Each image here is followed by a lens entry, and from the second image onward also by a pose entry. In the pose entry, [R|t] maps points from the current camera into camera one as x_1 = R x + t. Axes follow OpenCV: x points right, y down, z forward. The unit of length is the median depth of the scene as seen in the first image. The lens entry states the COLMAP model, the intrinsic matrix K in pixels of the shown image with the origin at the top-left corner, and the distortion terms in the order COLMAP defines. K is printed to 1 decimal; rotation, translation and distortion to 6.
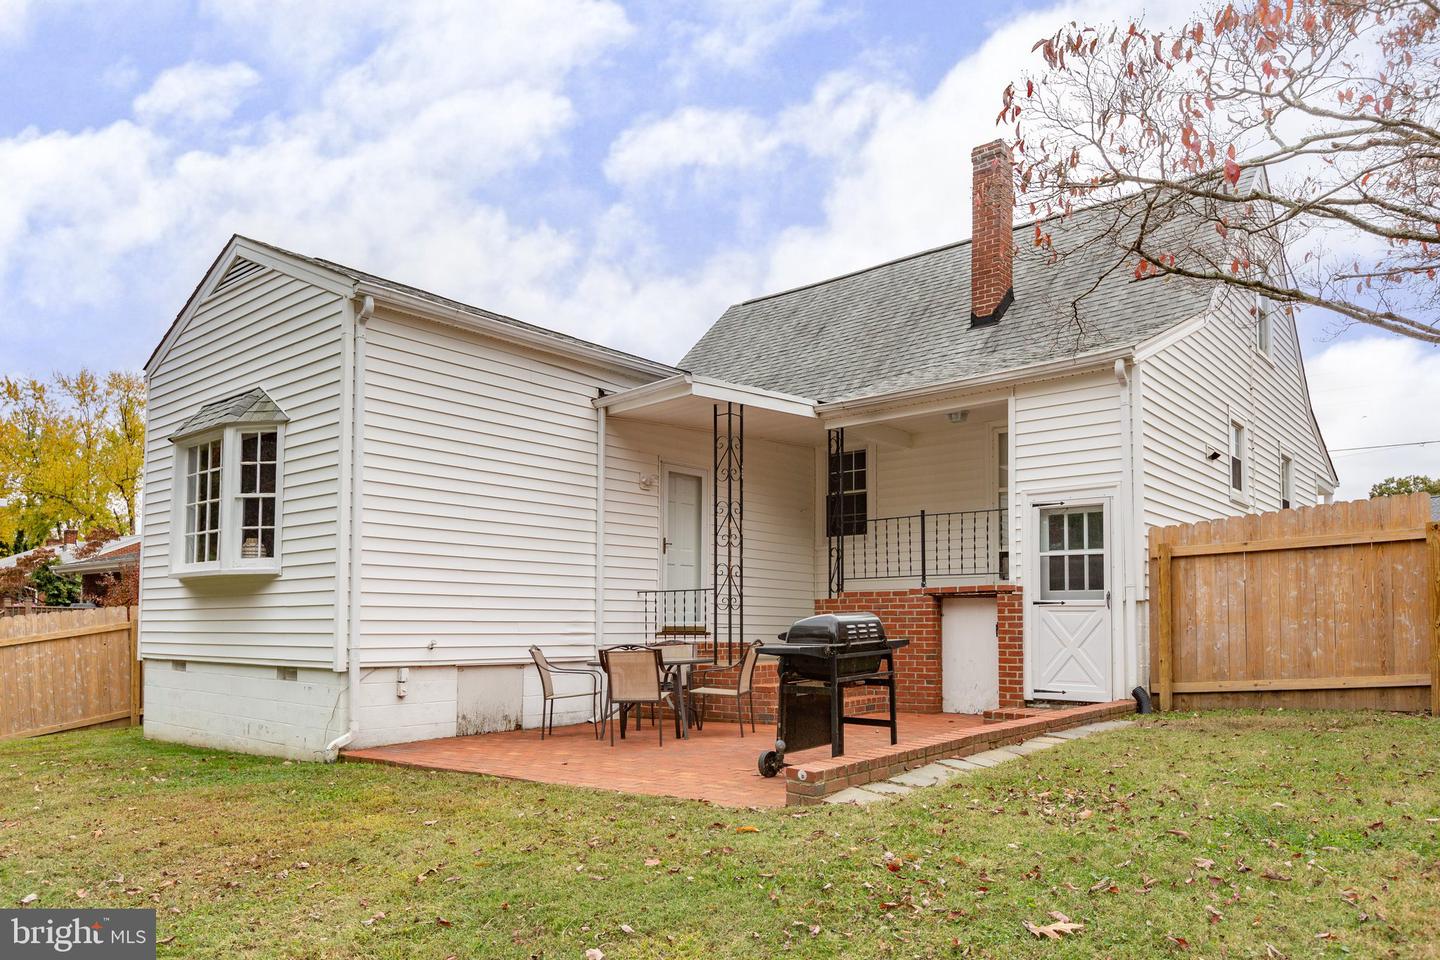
lens RADIAL K [[971.0, 0, 716.2], [0, 971.0, 584.3], [0, 0, 1]] dist [0.001024, 0.000366]
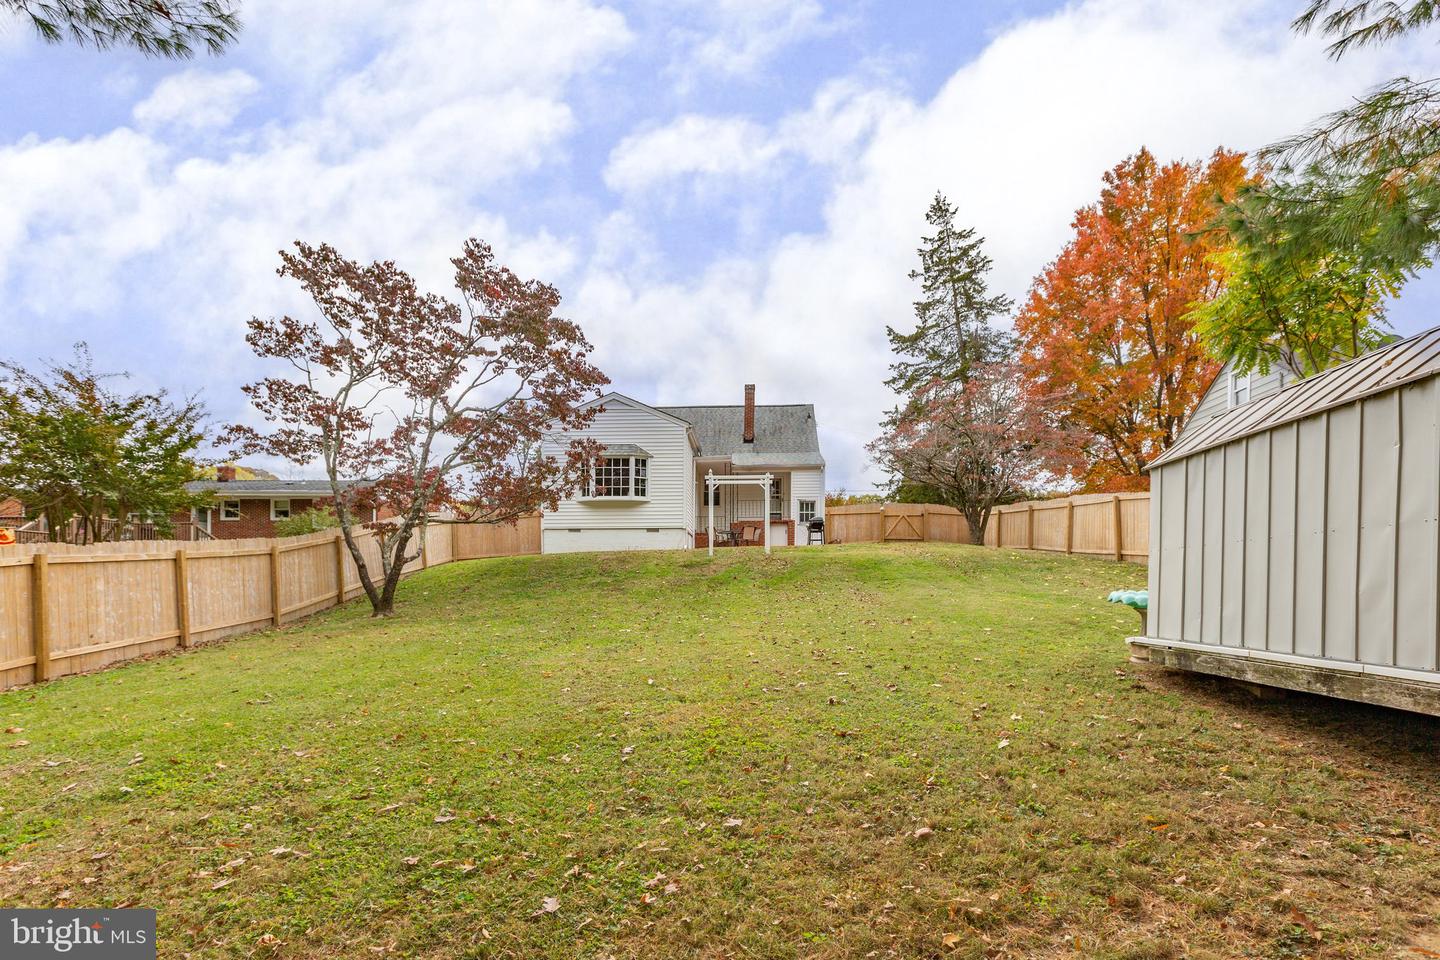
lens RADIAL K [[698.6, 0, 724.7], [0, 698.6, 583.1], [0, 0, 1]] dist [-0.000924, 0.000873]
pose [[0.782341, 0.008310, 0.622795, -1.653735], [-0.024971, 0.999526, 0.018032, 0.211026], [-0.622349, -0.029659, 0.782178, -1.024421]]
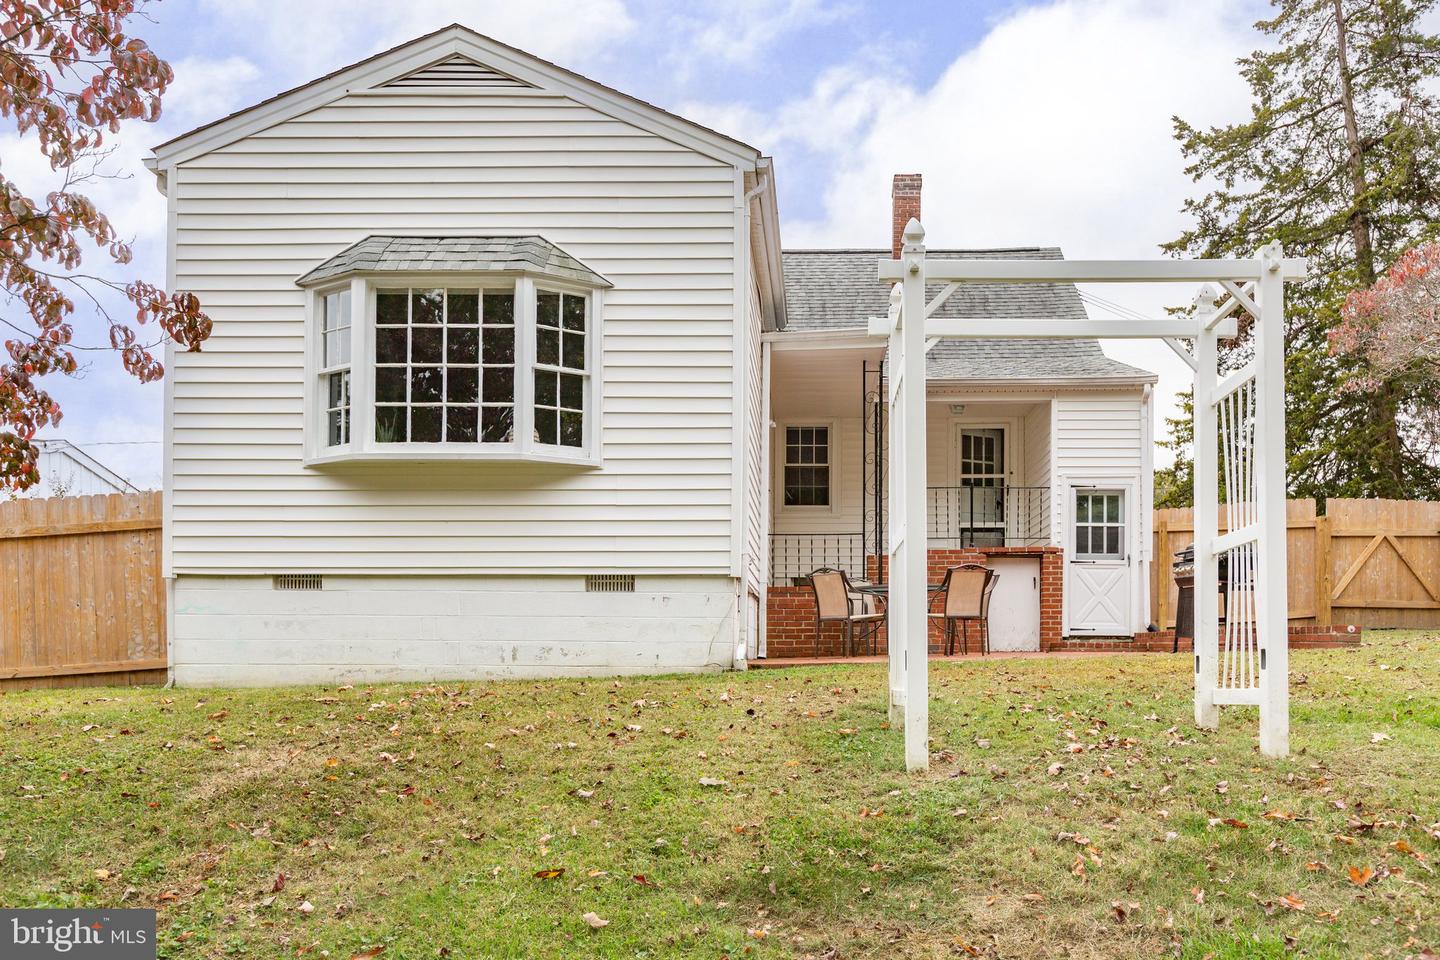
lens RADIAL K [[1022.2, 0, 790.6], [0, 1022.2, 651.5], [0, 0, 1]] dist [0.004300, 0.002163]
pose [[0.770546, 0.005767, 0.637358, -0.828981], [-0.029452, 0.999213, 0.026564, 0.113786], [-0.636703, -0.039240, 0.770110, 0.184459]]
